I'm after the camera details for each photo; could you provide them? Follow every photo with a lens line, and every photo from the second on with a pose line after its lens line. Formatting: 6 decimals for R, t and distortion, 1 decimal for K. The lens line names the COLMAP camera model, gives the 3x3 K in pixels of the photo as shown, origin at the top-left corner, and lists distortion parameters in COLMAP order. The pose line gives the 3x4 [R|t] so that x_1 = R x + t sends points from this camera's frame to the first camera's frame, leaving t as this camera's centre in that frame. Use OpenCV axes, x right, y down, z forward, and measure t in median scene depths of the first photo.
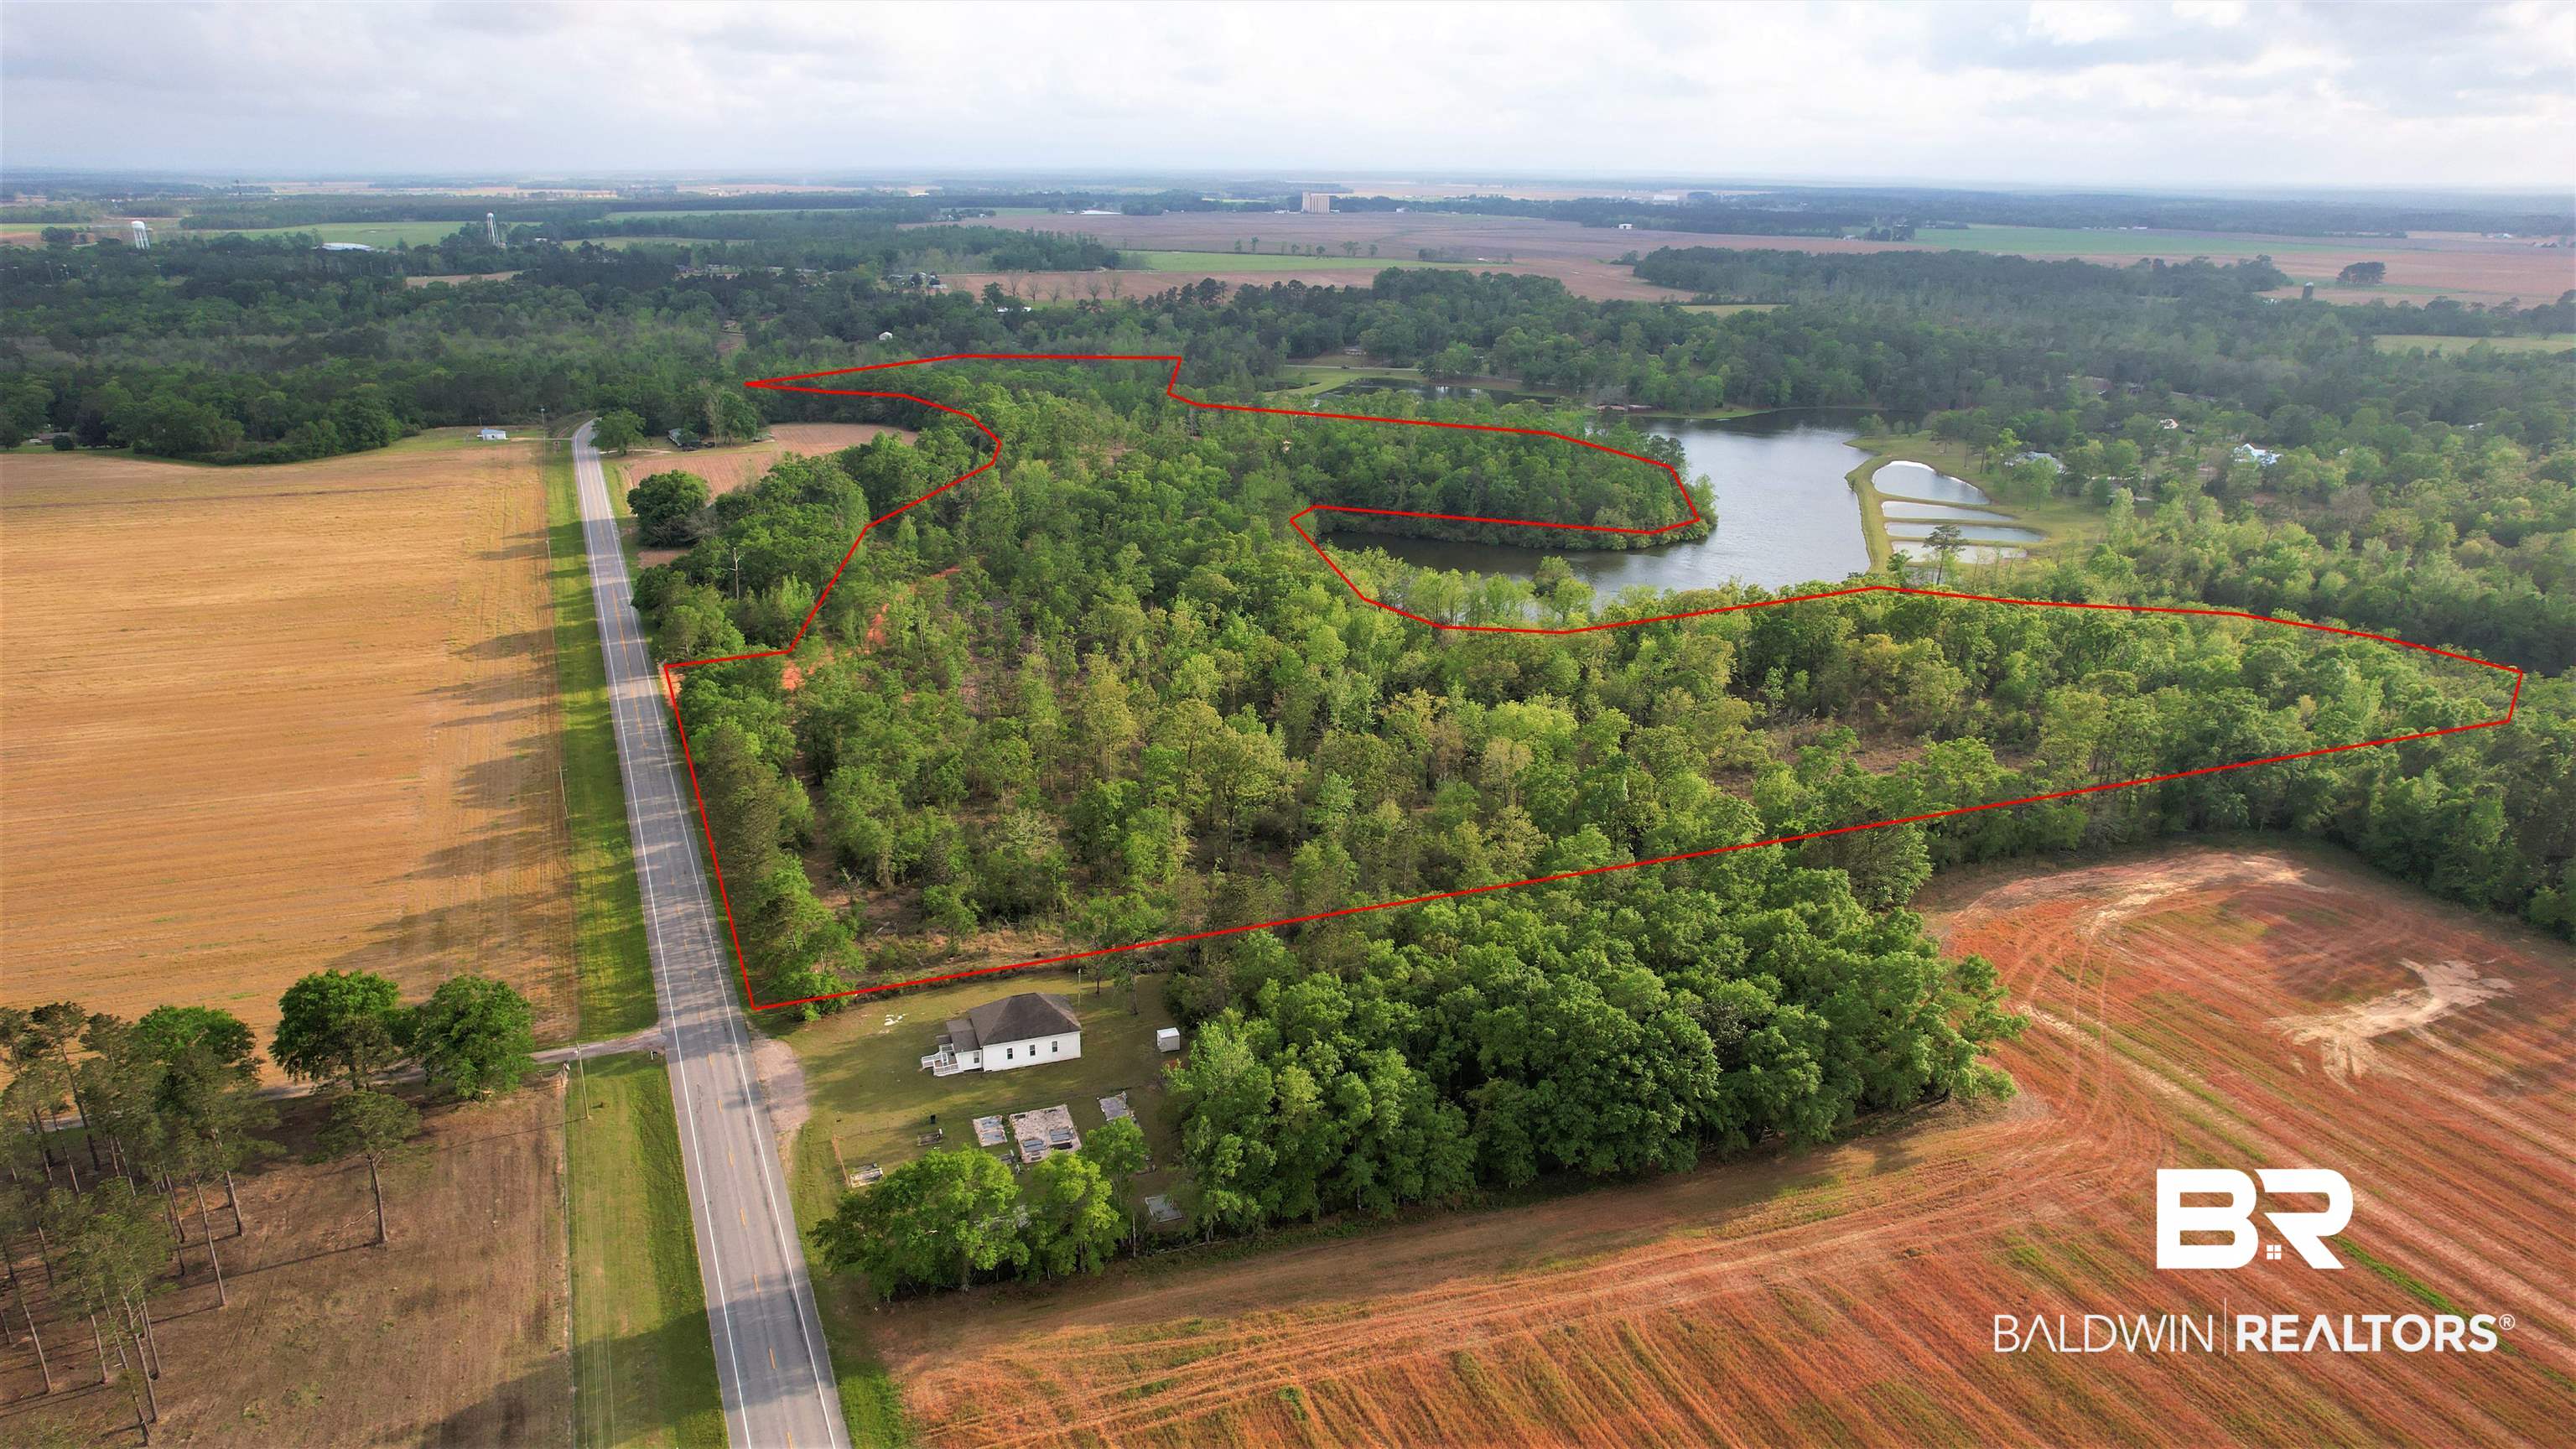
lens RADIAL K [[1664.3, 0, 1288.0], [0, 1664.3, 724.5], [0, 0, 1]] dist [-0.081522, 0.082550]
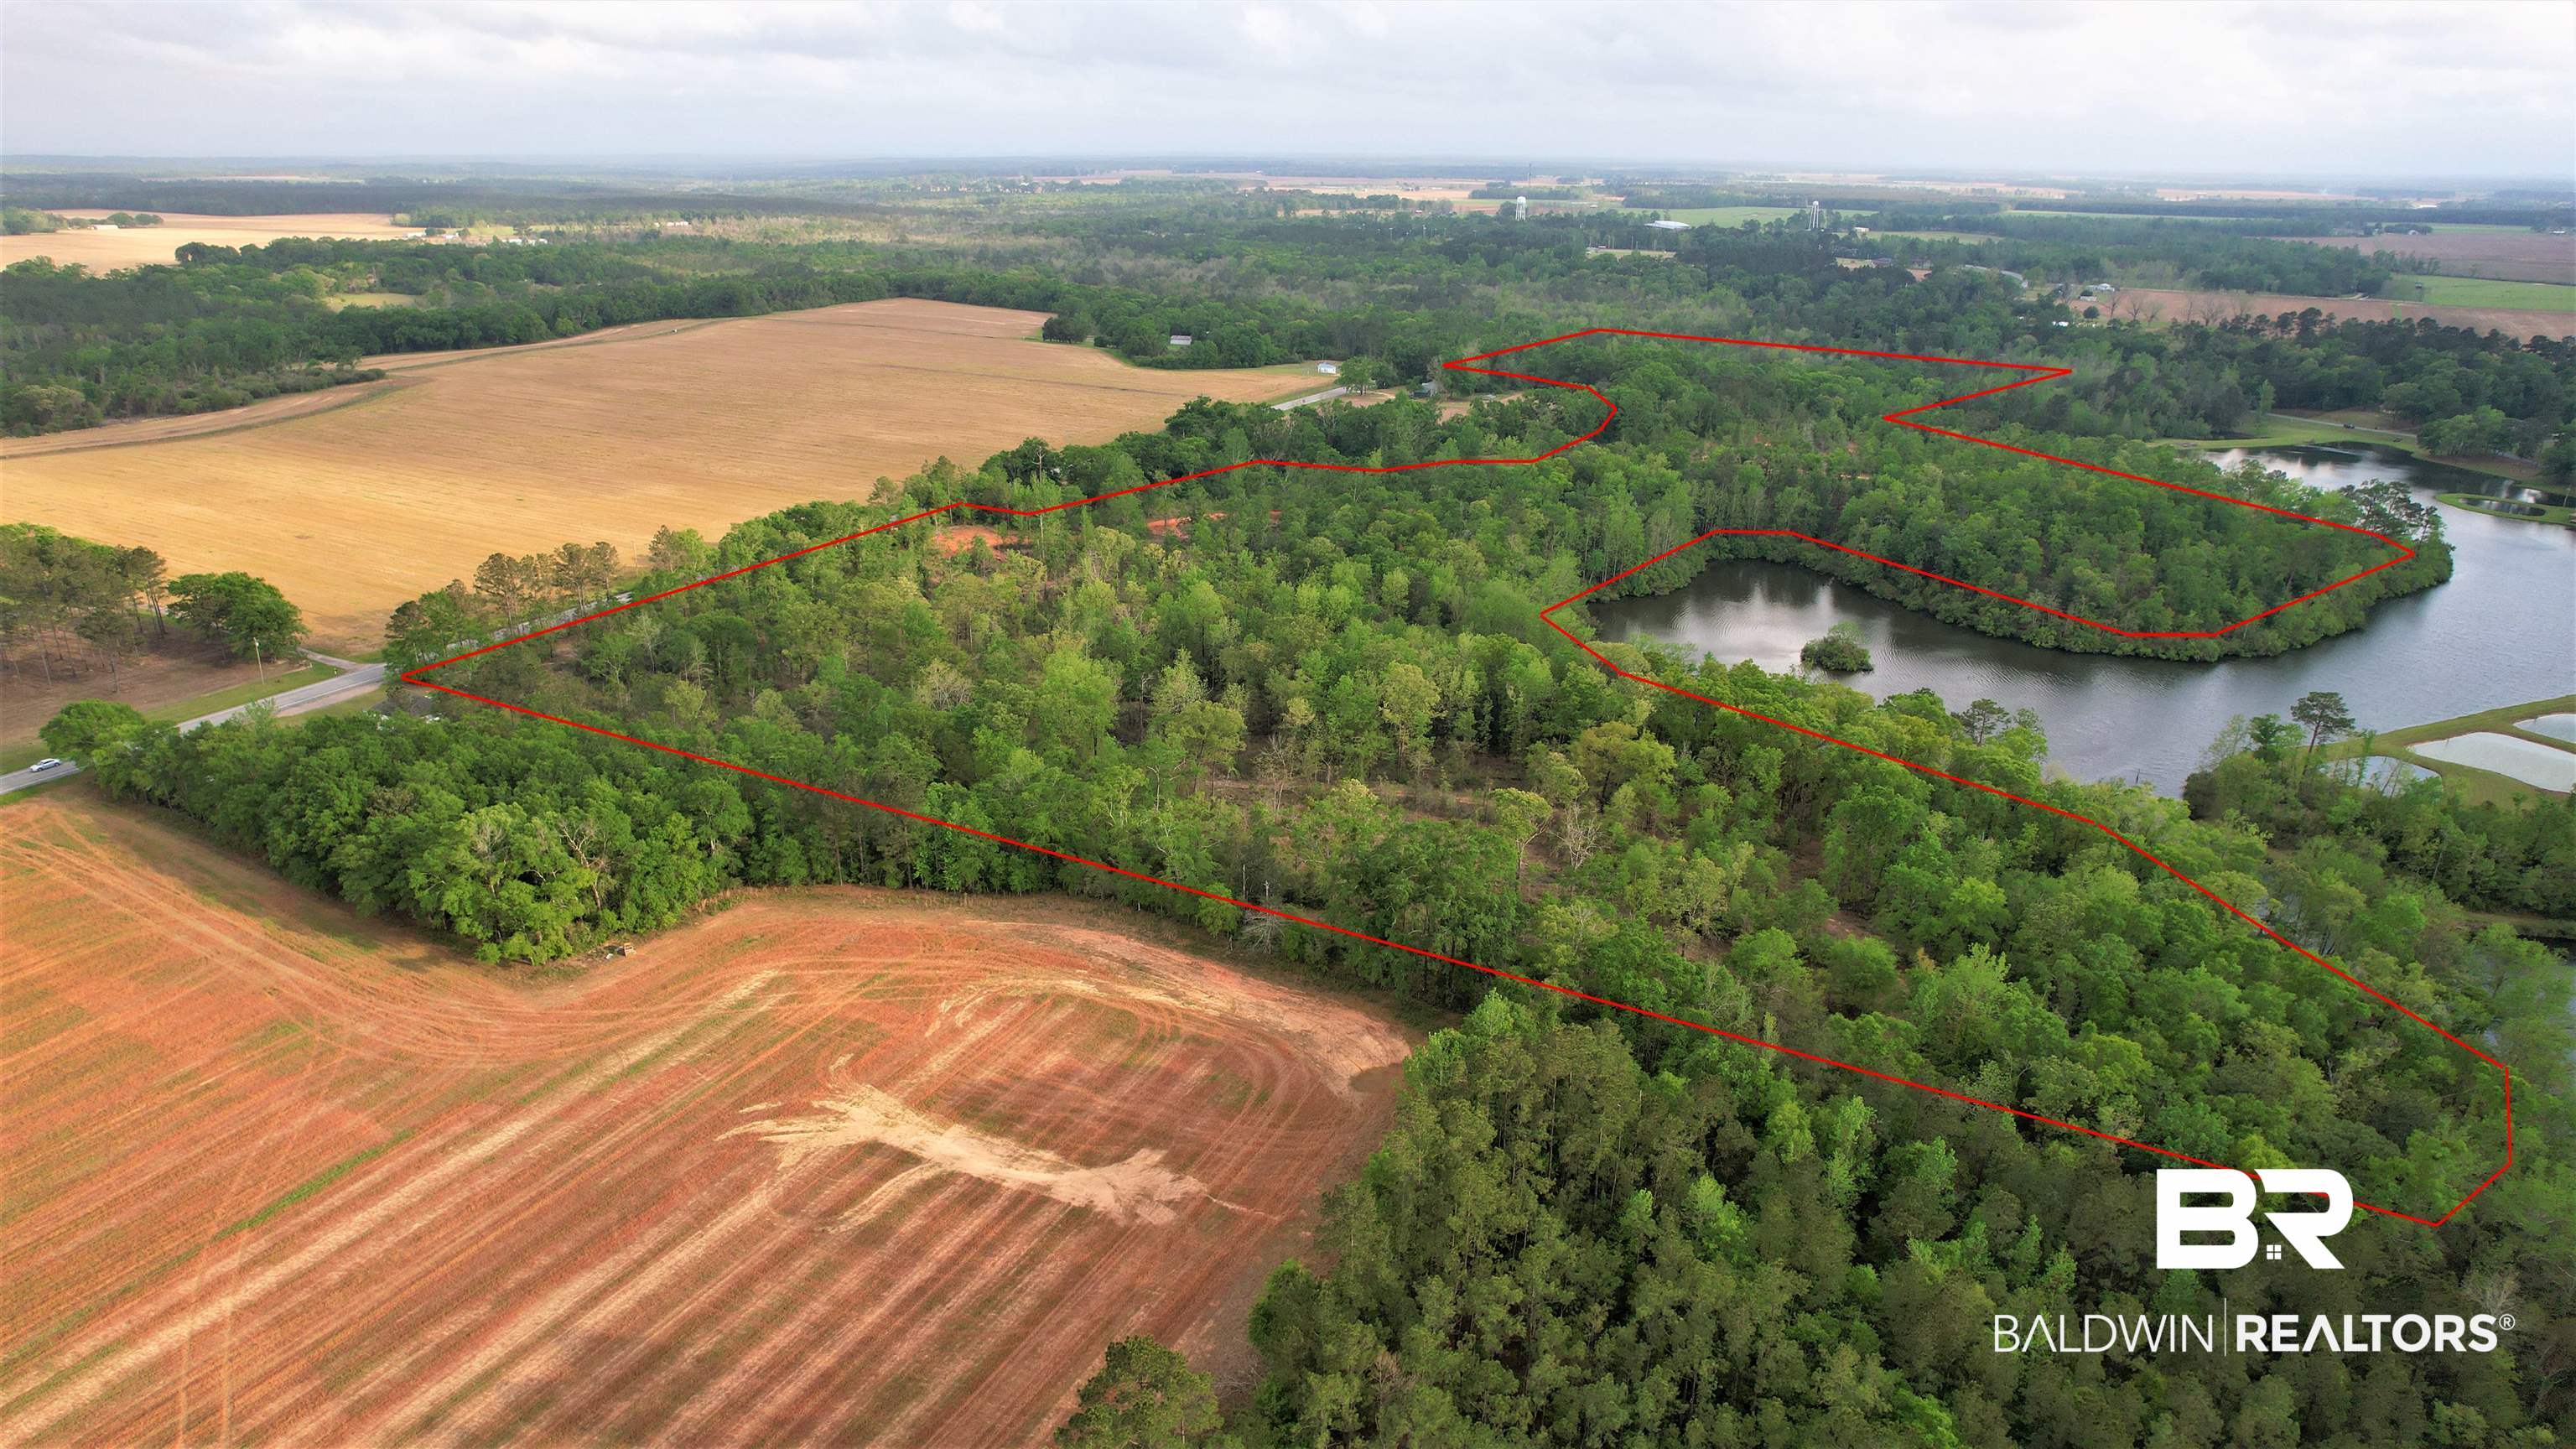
lens RADIAL K [[1664.3, 0, 1288.0], [0, 1664.3, 724.5], [0, 0, 1]] dist [-0.081522, 0.082550]
pose [[0.642633, 0.256160, -0.722084, 0.464820], [-0.256387, 0.960018, 0.112391, -0.056724], [0.722003, 0.112907, 0.682615, 0.186071]]
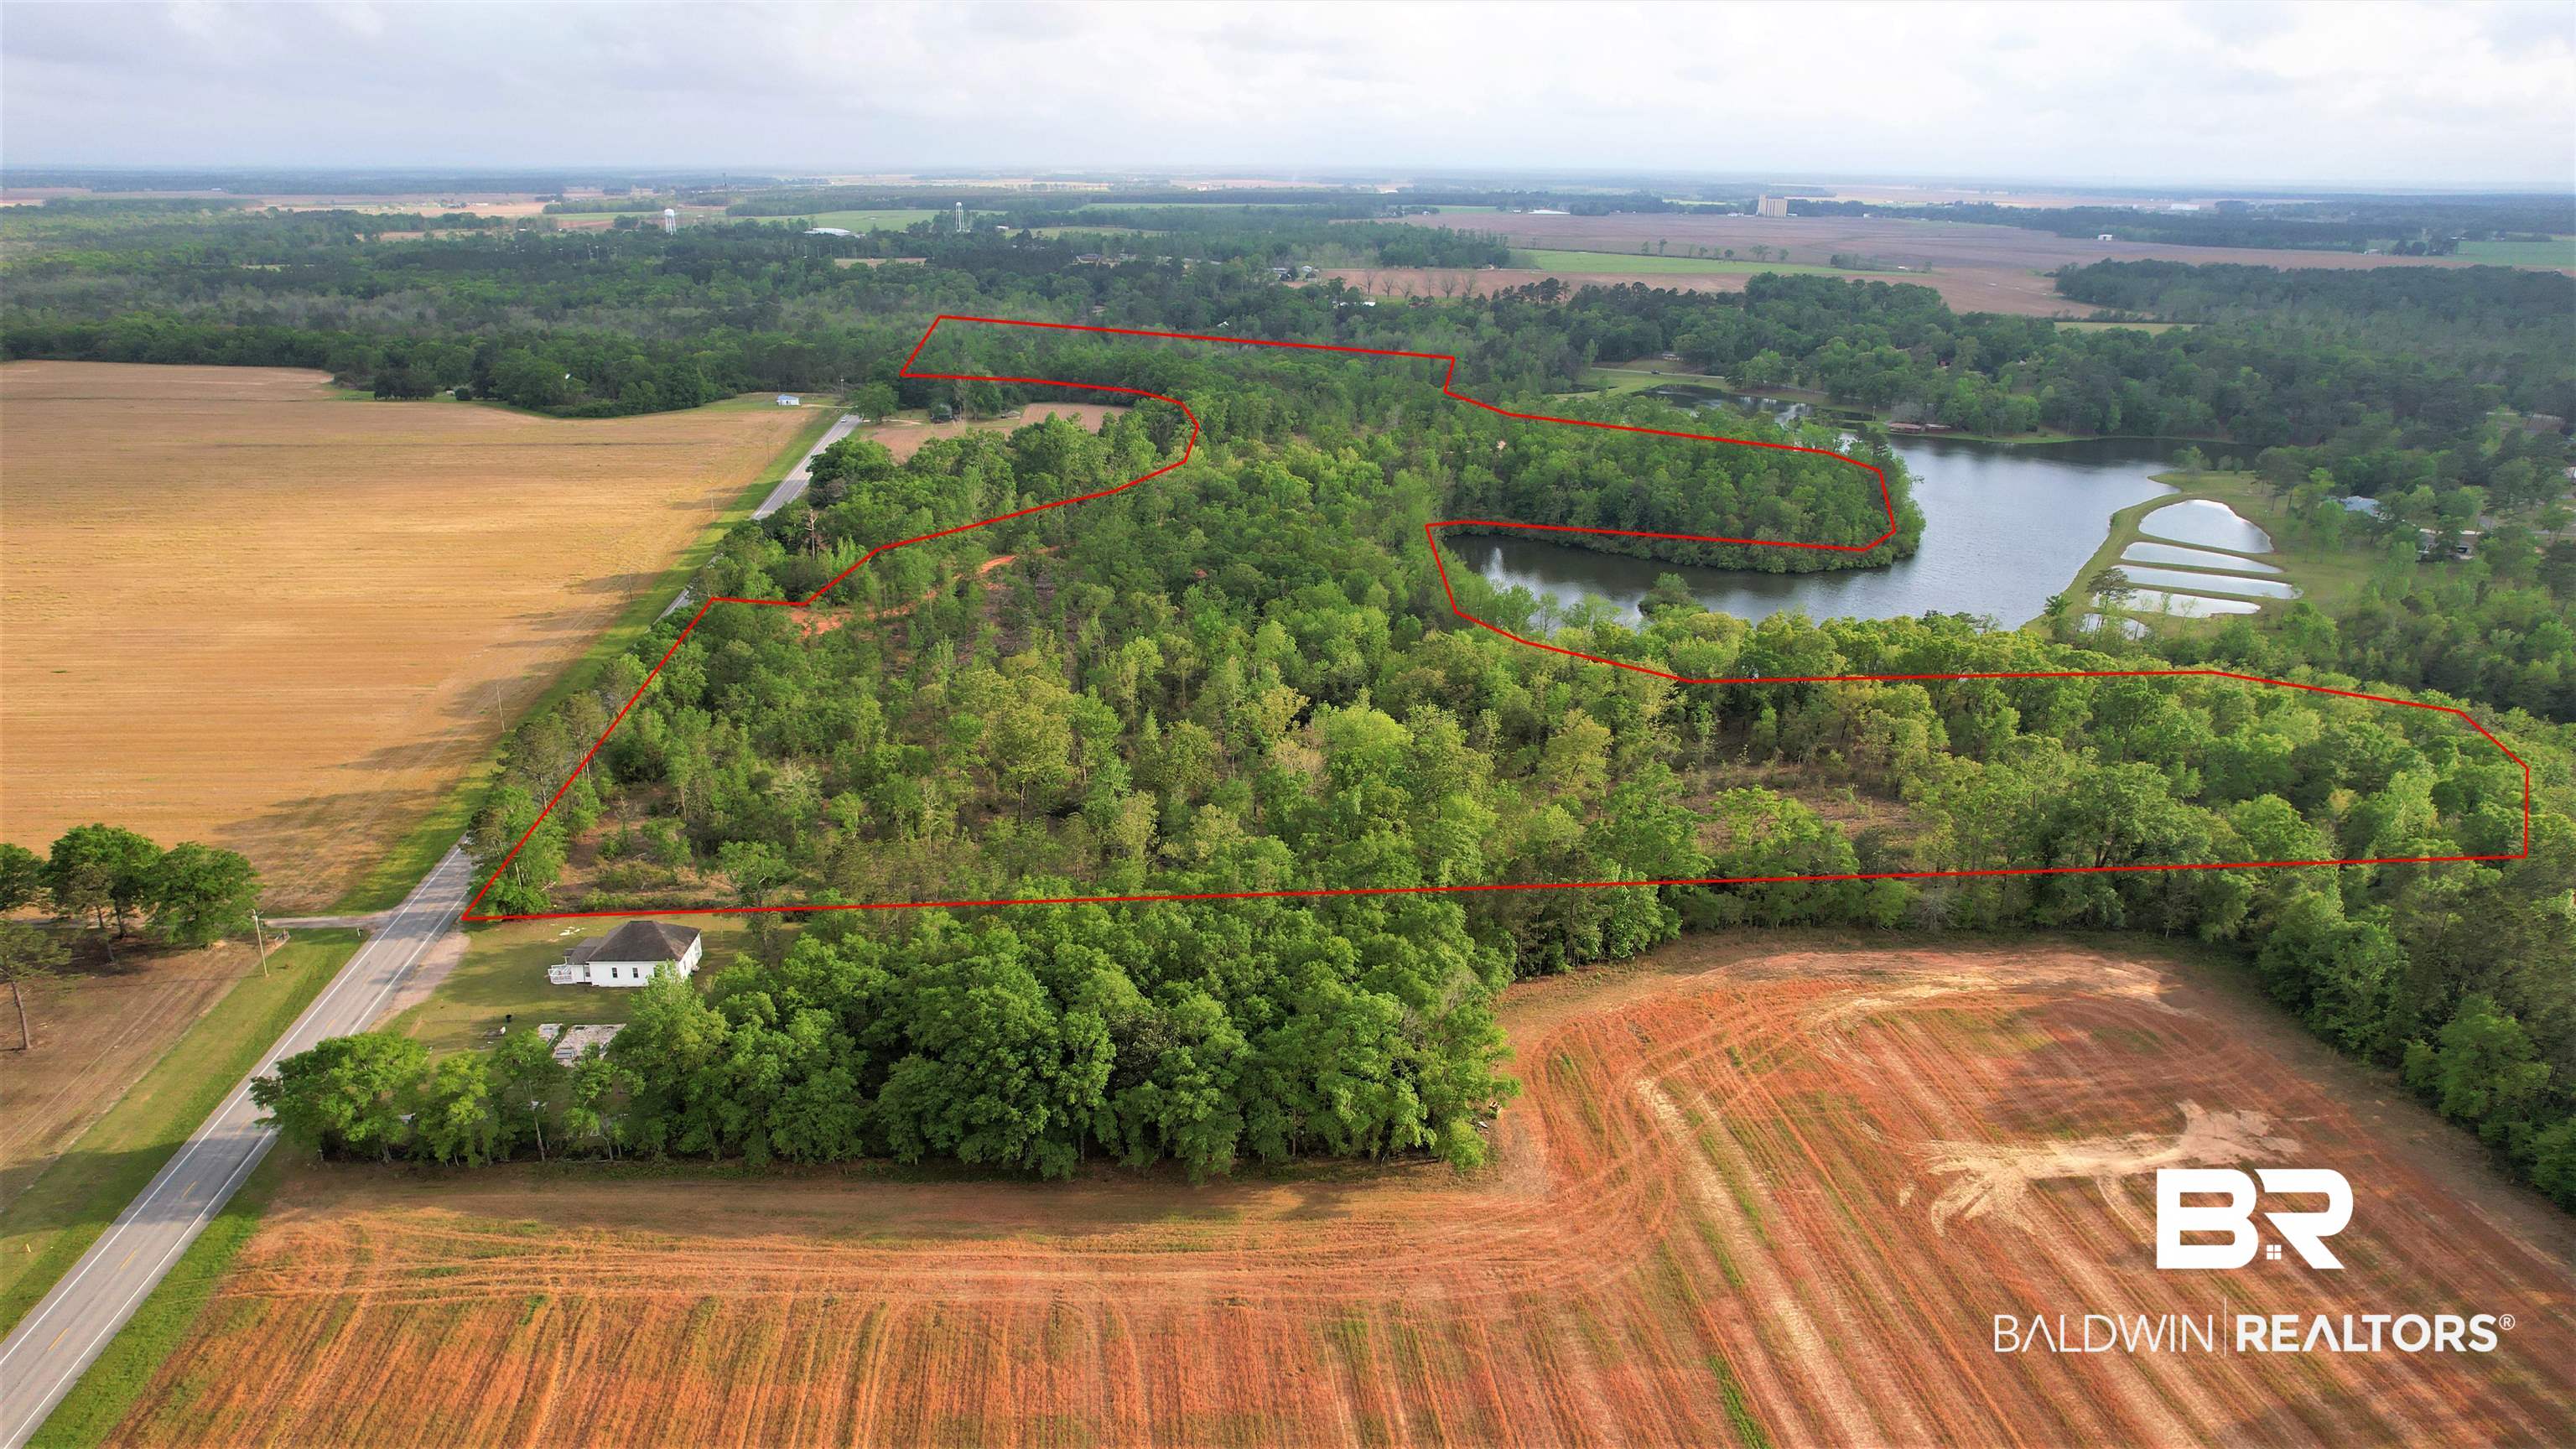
lens RADIAL K [[1680.9, 0, 1295.1], [0, 1680.9, 720.9], [0, 0, 1]] dist [-0.090262, 0.088093]
pose [[0.957802, 0.092583, -0.272111, 0.173497], [-0.093886, 0.995549, 0.008258, -0.004763], [0.271664, 0.017638, 0.962231, 0.025687]]
